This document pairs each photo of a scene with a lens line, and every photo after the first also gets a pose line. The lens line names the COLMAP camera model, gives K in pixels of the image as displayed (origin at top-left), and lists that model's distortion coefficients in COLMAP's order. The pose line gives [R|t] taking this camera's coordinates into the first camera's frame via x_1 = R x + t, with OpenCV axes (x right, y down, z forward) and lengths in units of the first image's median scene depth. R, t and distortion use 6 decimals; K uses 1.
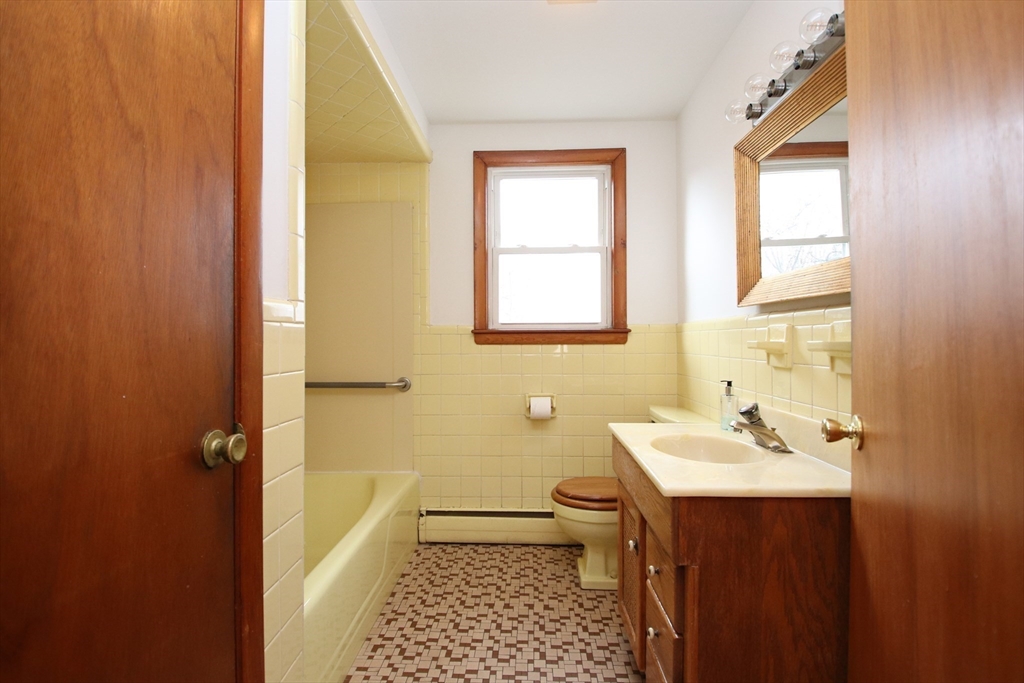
lens RADIAL K [[485.1, 0, 510.5], [0, 485.1, 331.5], [0, 0, 1]] dist [-0.011618, -0.007930]
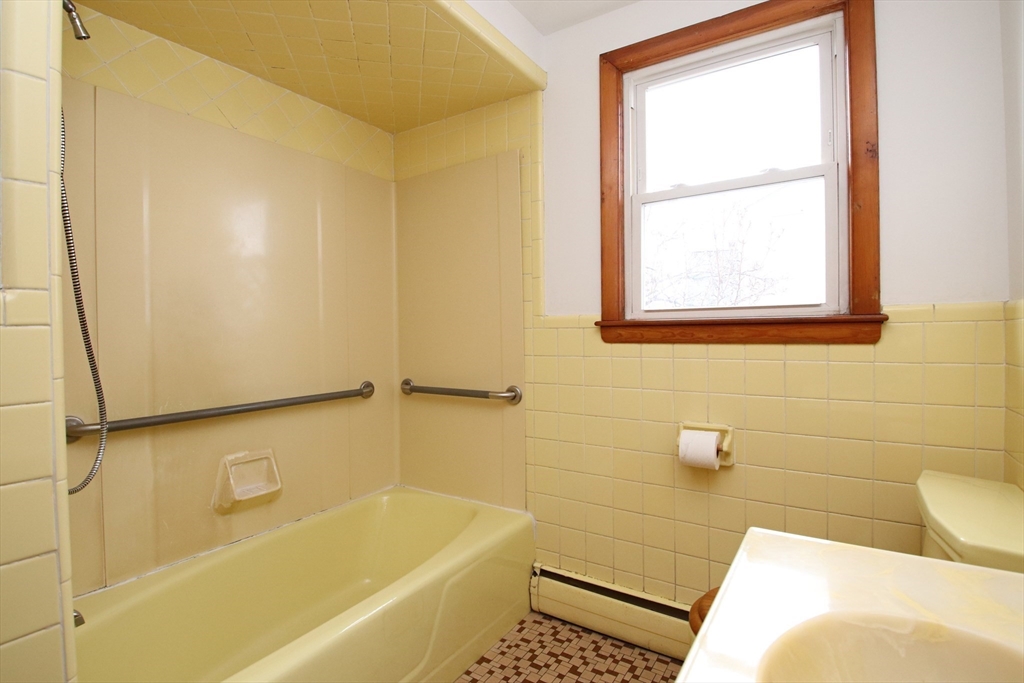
lens RADIAL K [[485.1, 0, 517.0], [0, 485.1, 338.3], [0, 0, 1]] dist [-0.011618, -0.007930]
pose [[0.859115, 0.003276, -0.511772, 0.168823], [0.007422, 0.999795, 0.018859, 0.007023], [0.511729, -0.020000, 0.858914, 0.361146]]
